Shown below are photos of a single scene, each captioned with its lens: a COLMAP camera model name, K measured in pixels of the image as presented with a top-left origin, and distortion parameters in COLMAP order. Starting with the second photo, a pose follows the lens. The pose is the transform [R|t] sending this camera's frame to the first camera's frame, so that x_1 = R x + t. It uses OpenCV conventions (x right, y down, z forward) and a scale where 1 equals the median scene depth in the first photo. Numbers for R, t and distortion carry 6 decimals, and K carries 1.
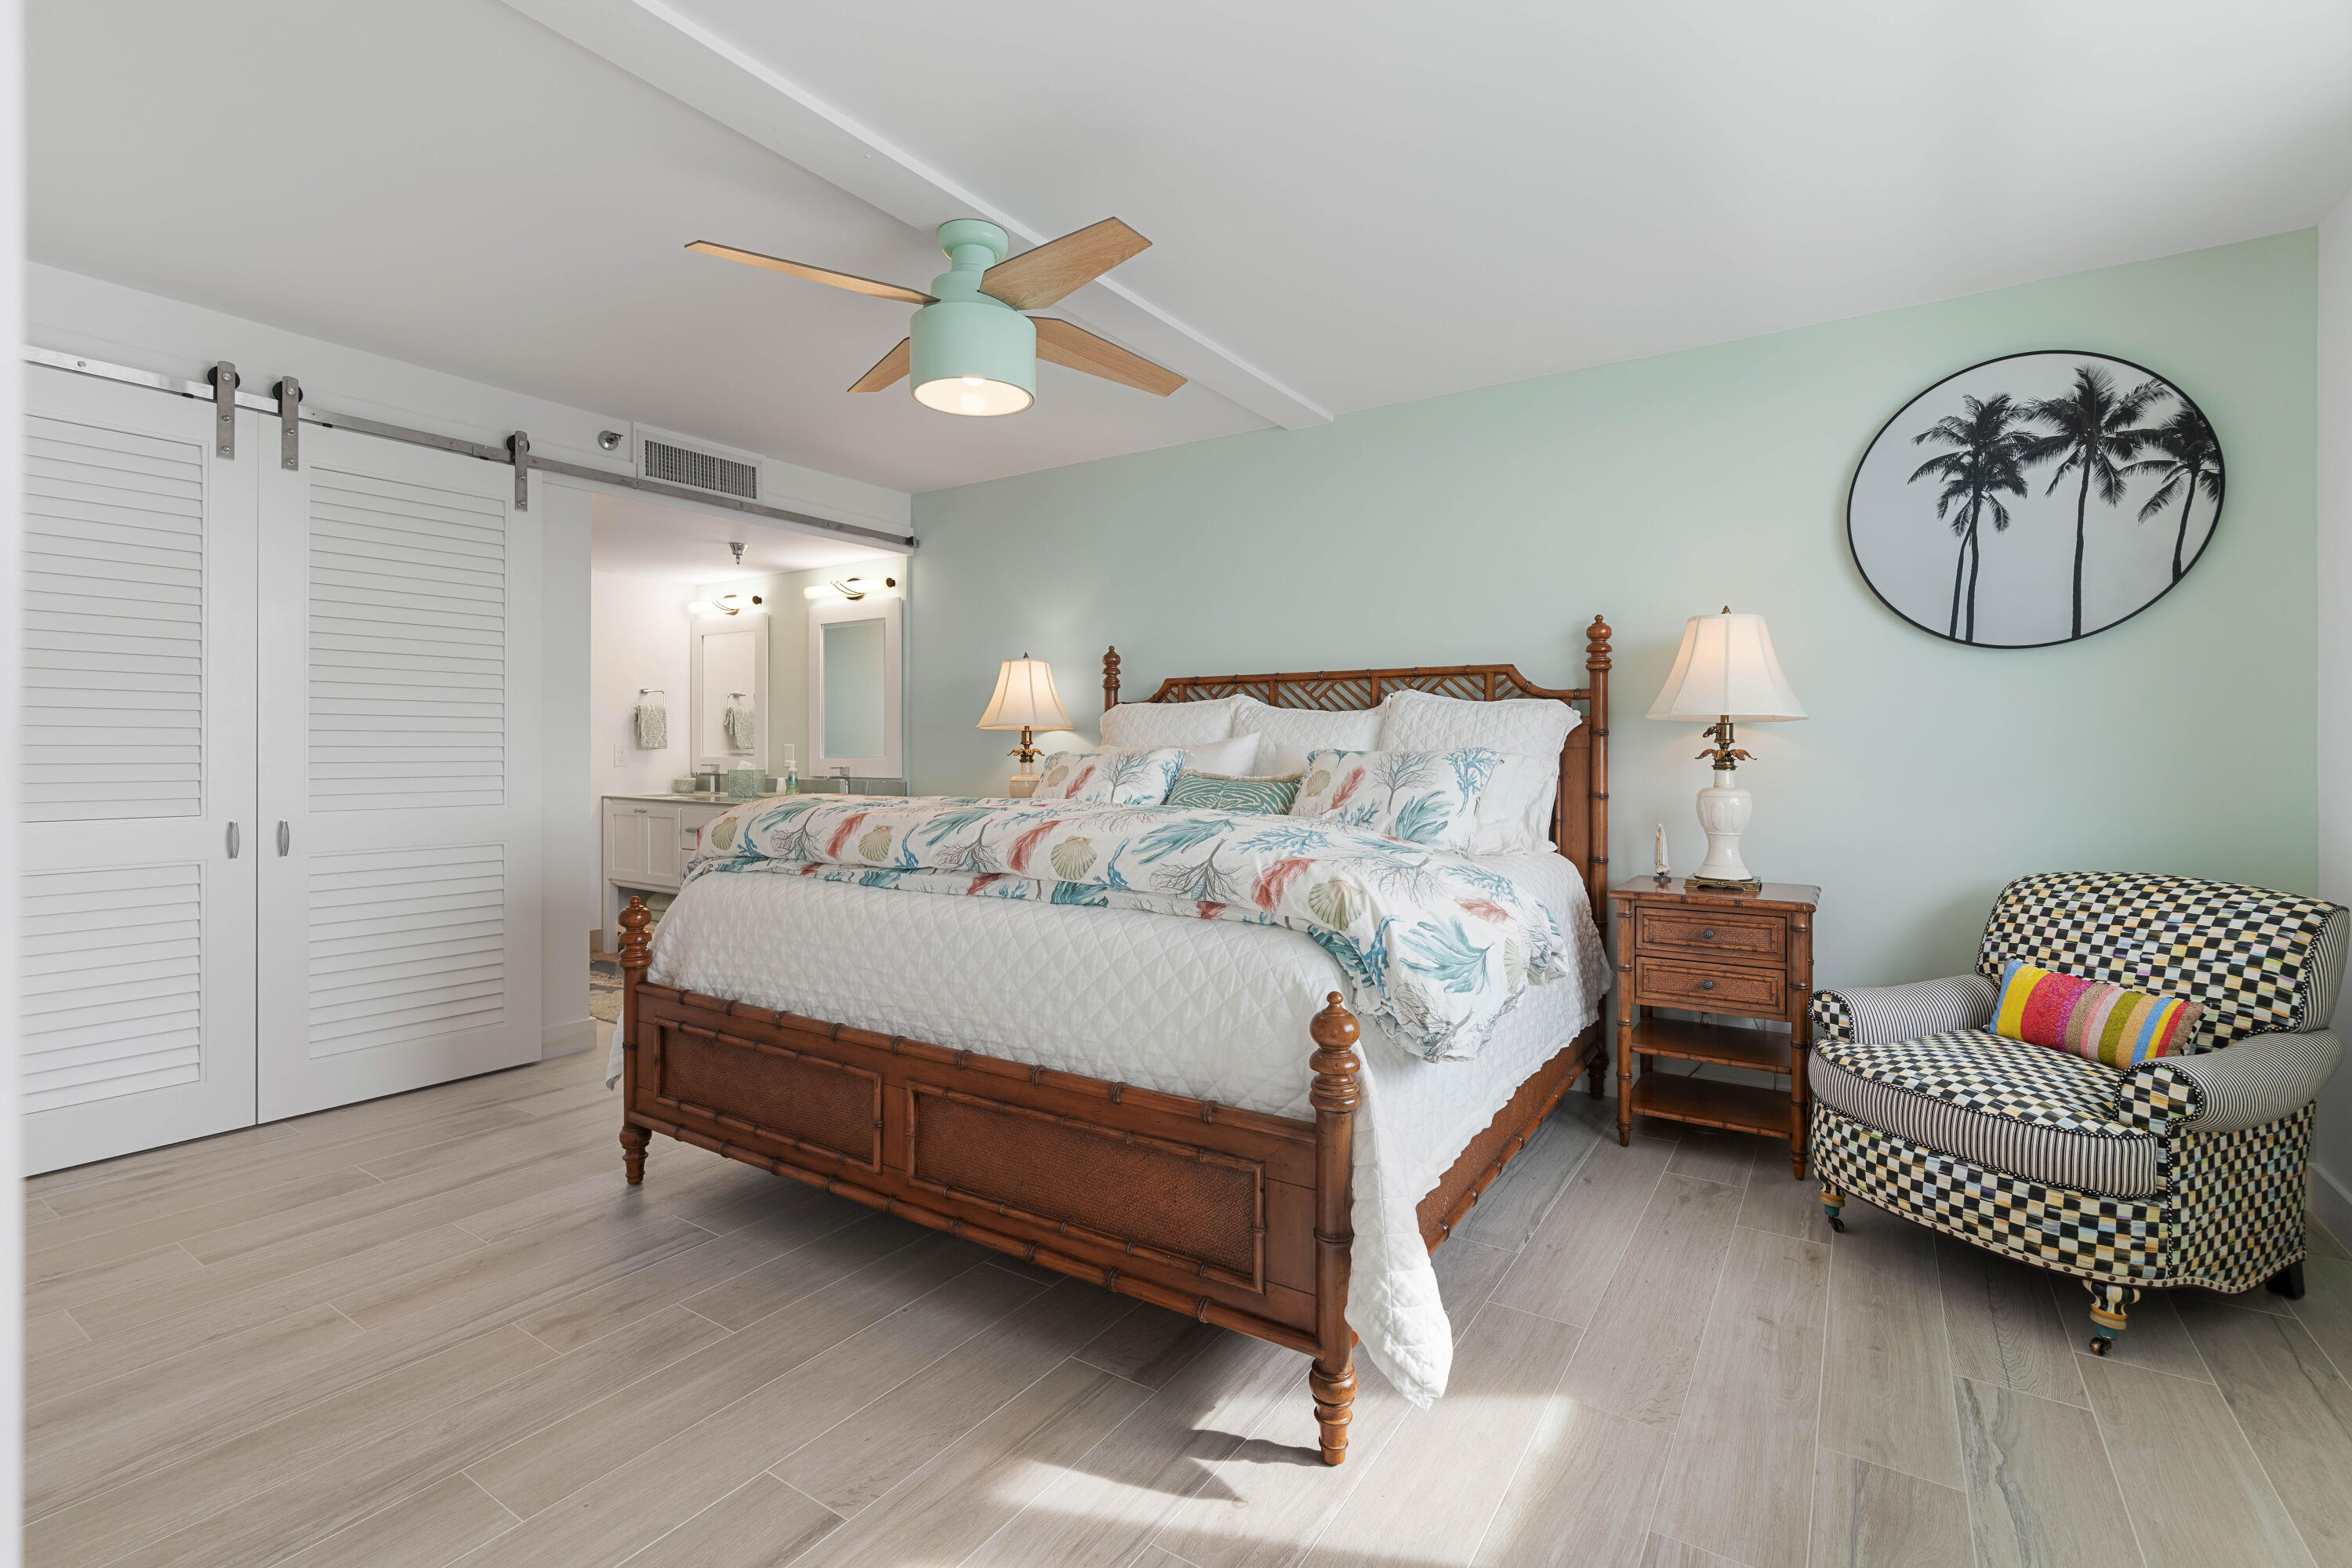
lens RADIAL K [[1054.6, 0, 1176.9], [0, 1054.6, 758.1], [0, 0, 1]] dist [-0.004645, 0.000179]
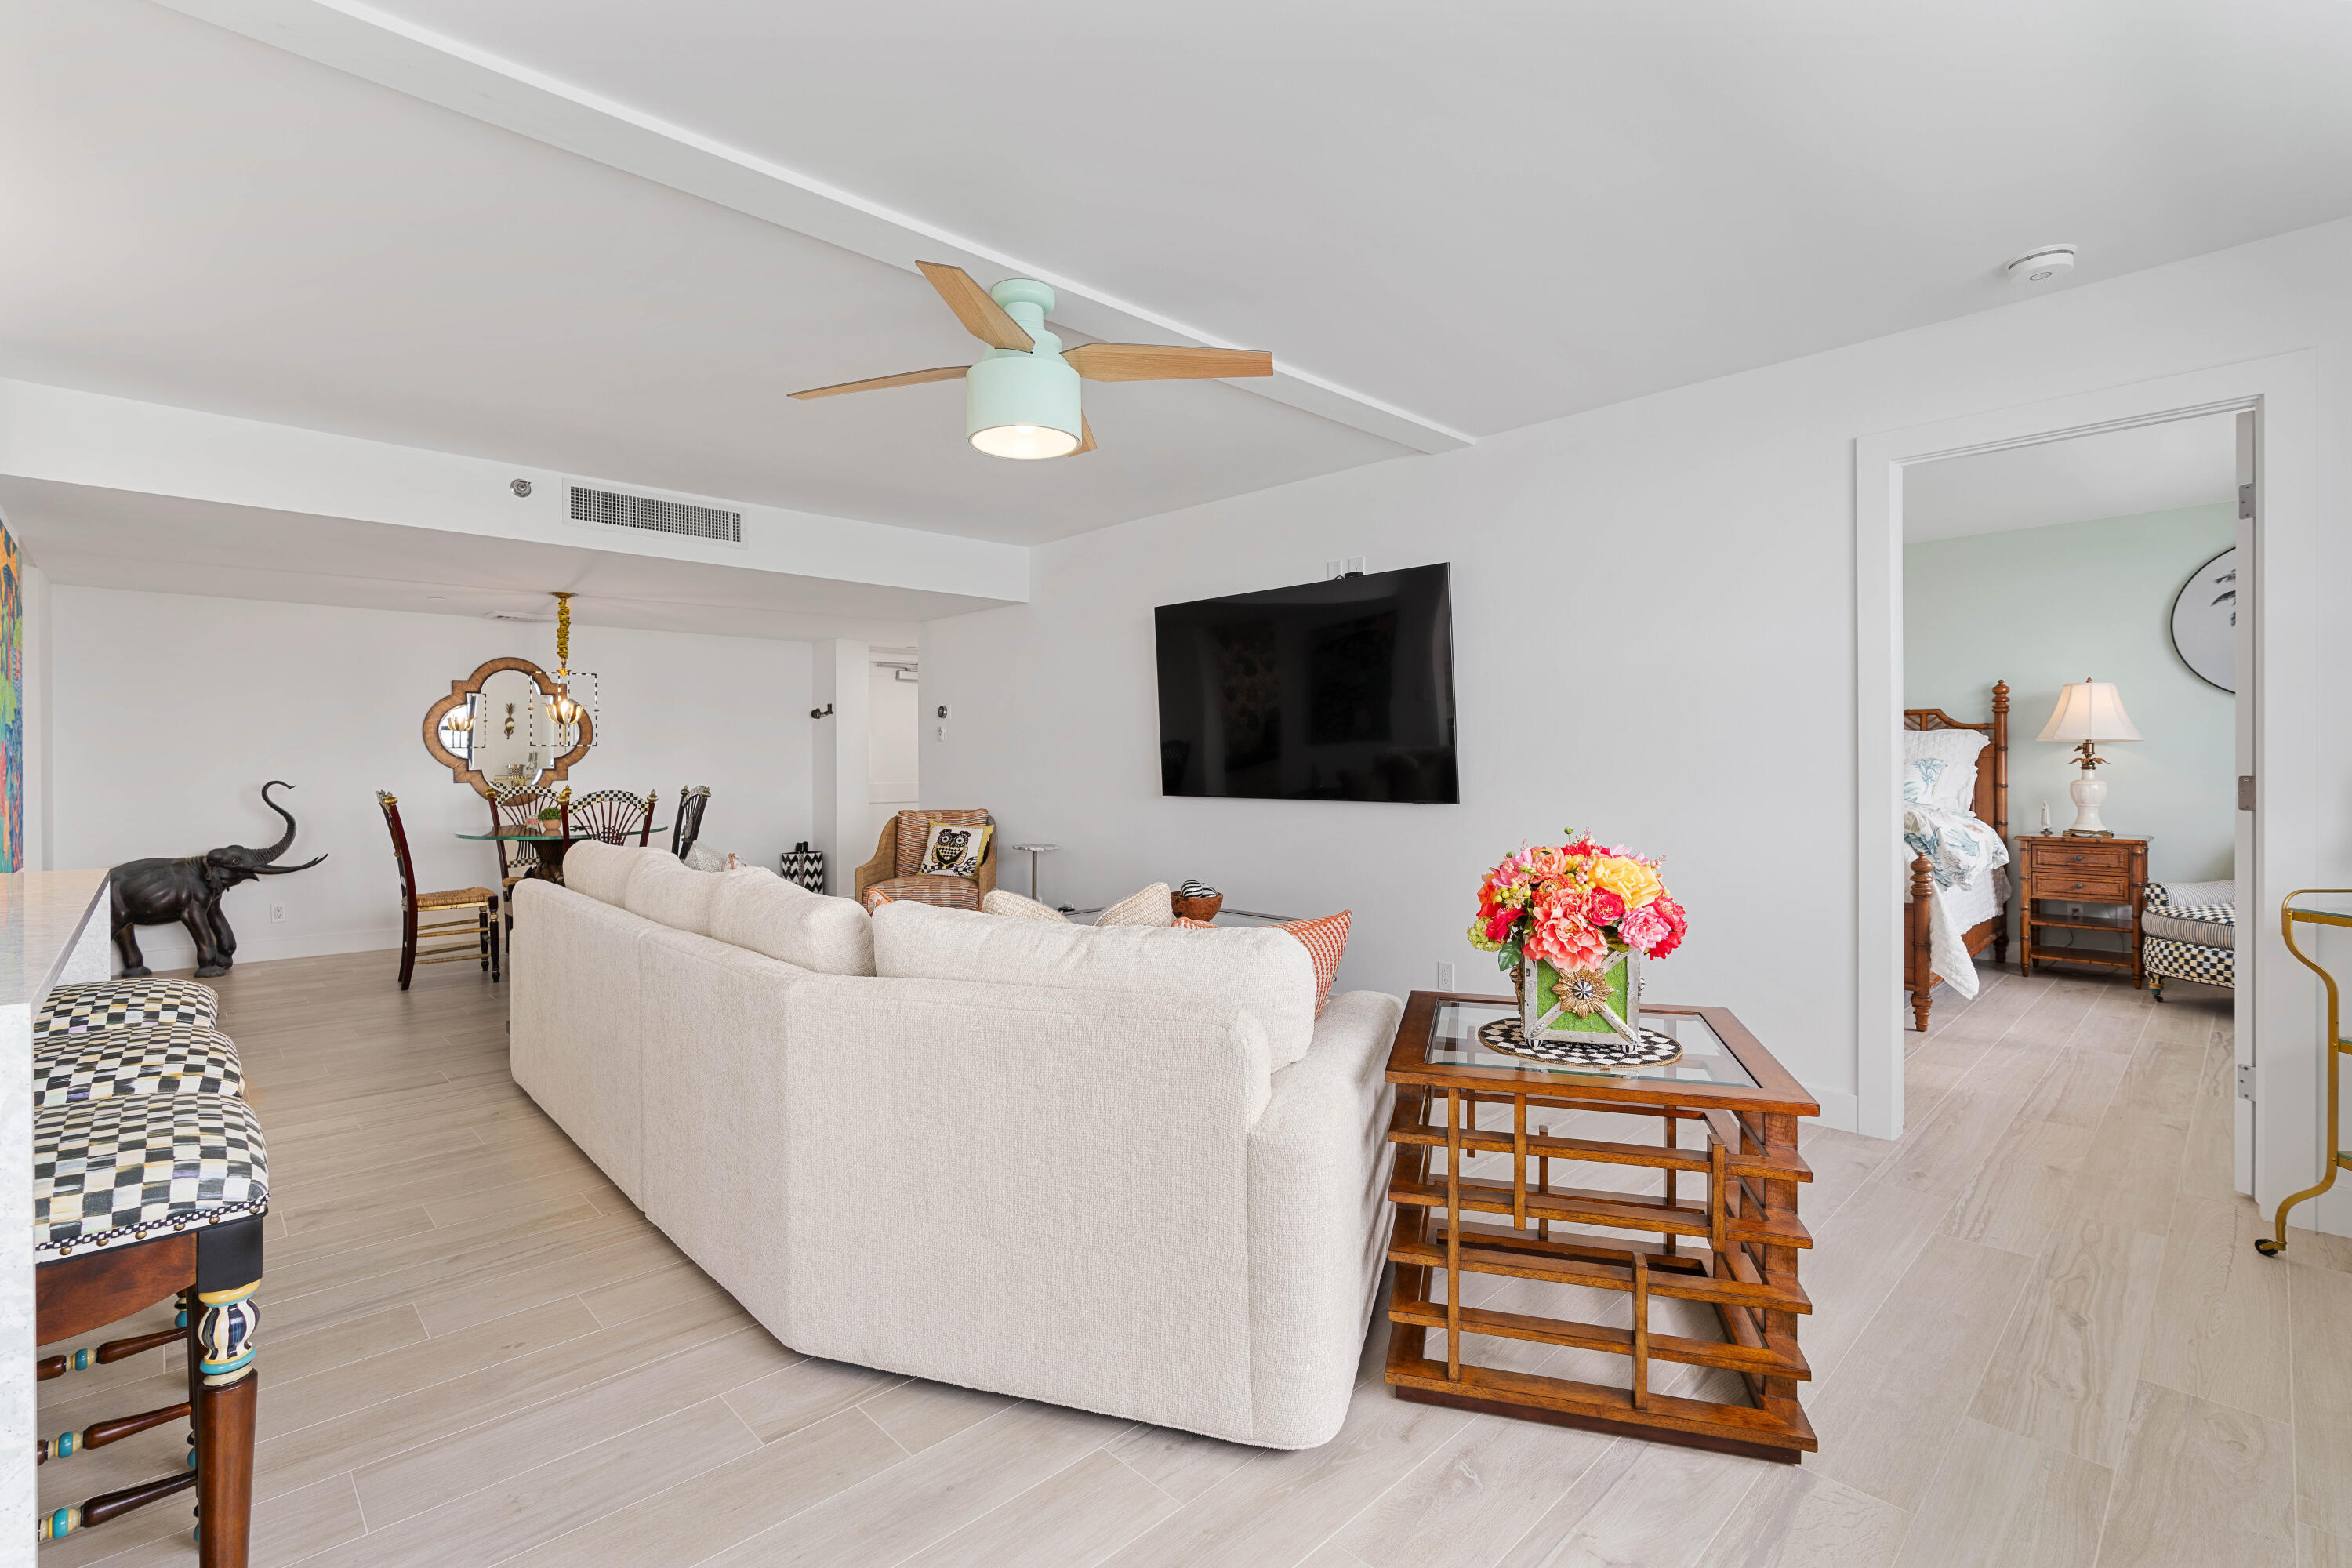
lens RADIAL K [[1043.3, 0, 1175.3], [0, 1043.3, 771.3], [0, 0, 1]] dist [0.000284, 0.000192]
pose [[0.974197, -0.005070, -0.225643, -0.619343], [0.005727, 0.999981, 0.002255, 0.001392], [0.225627, -0.003489, 0.974207, -1.127802]]
